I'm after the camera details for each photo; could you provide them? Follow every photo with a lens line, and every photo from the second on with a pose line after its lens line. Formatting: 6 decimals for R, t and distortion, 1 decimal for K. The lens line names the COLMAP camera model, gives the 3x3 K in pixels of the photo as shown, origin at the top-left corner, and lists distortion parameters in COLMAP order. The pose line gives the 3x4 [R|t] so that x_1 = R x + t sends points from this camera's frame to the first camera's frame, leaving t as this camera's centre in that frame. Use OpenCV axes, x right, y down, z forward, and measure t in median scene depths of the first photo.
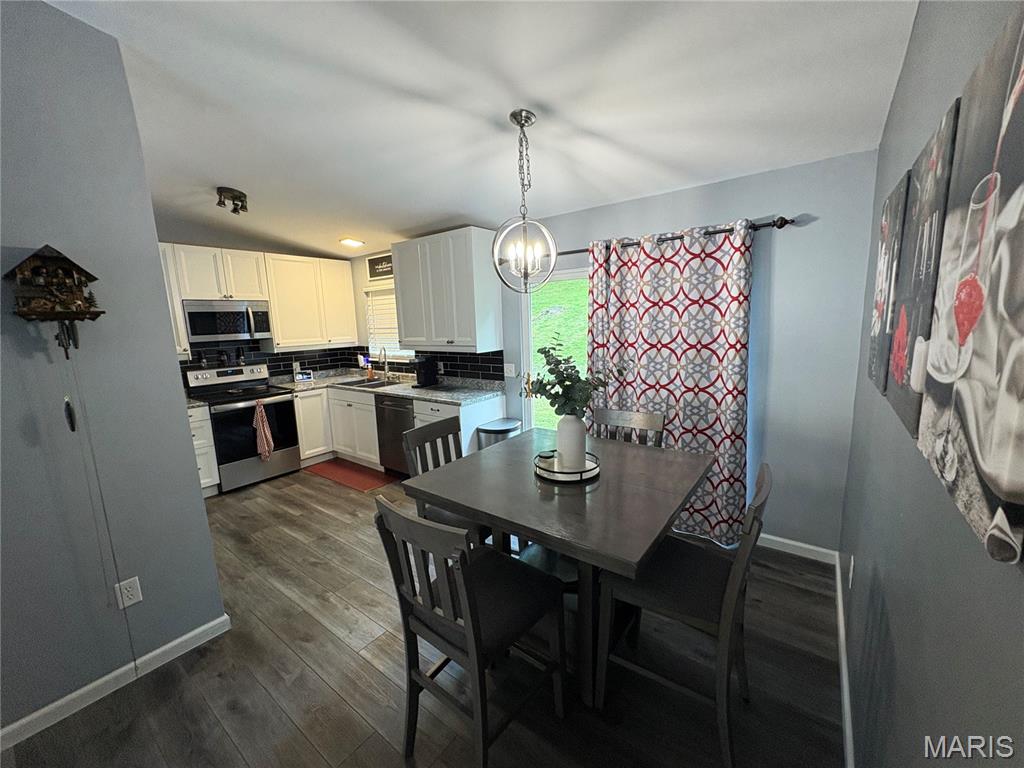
lens RADIAL K [[408.2, 0, 508.6], [0, 408.2, 383.7], [0, 0, 1]] dist [0.000646, 0.000728]
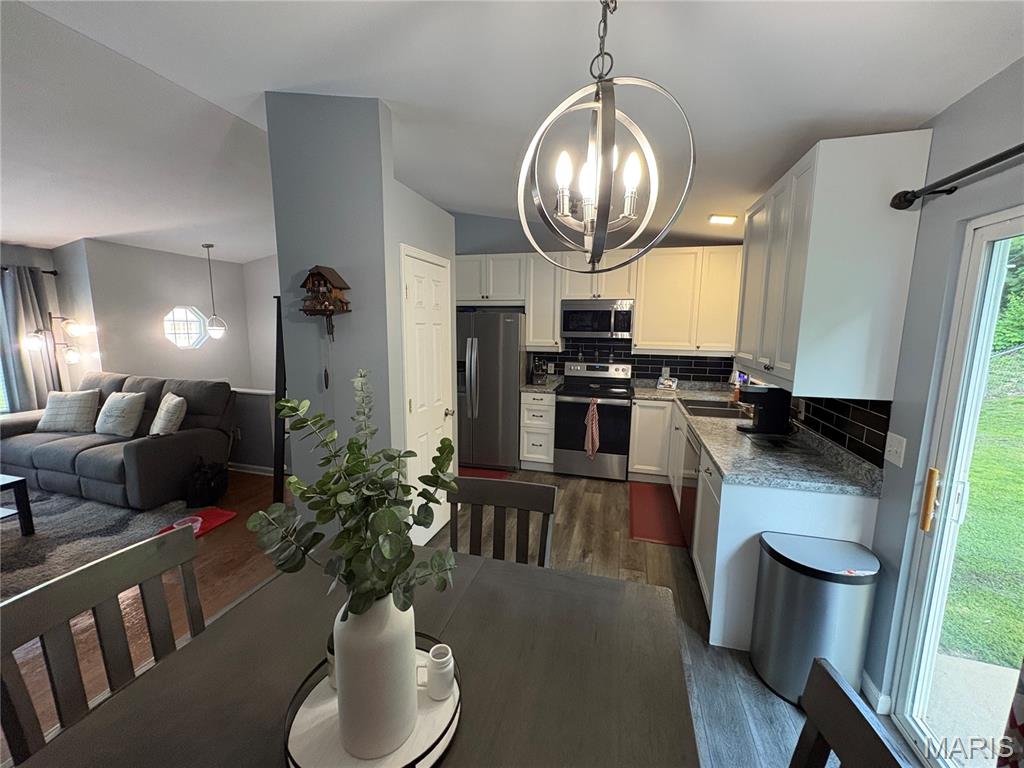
lens RADIAL K [[408.2, 0, 513.9], [0, 408.2, 383.8], [0, 0, 1]] dist [0.000646, 0.000728]
pose [[0.366247, 0.172705, -0.914350, 0.237002], [-0.170414, 0.978455, 0.116554, -0.081788], [0.914780, 0.113131, 0.387788, 0.439731]]
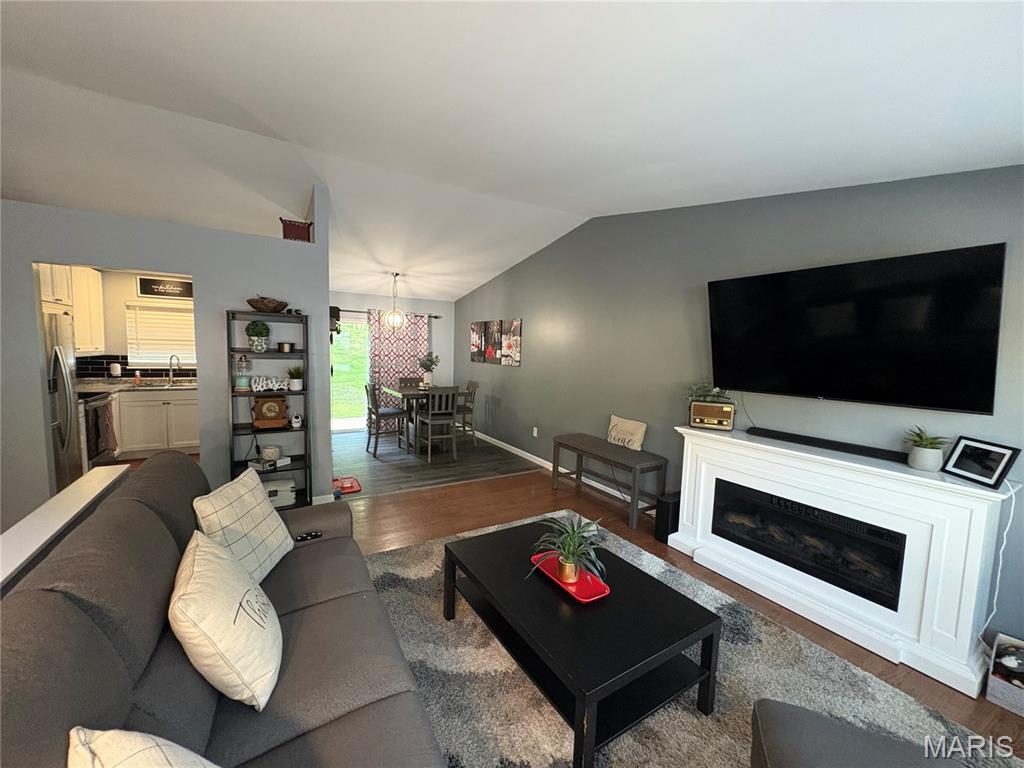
lens RADIAL K [[408.2, 0, 511.1], [0, 408.2, 382.8], [0, 0, 1]] dist [0.000646, 0.000728]
pose [[0.371311, -0.031329, 0.927980, -1.261757], [0.104847, 0.994453, -0.008379, 0.122240], [-0.922570, 0.100407, 0.372536, -0.408486]]
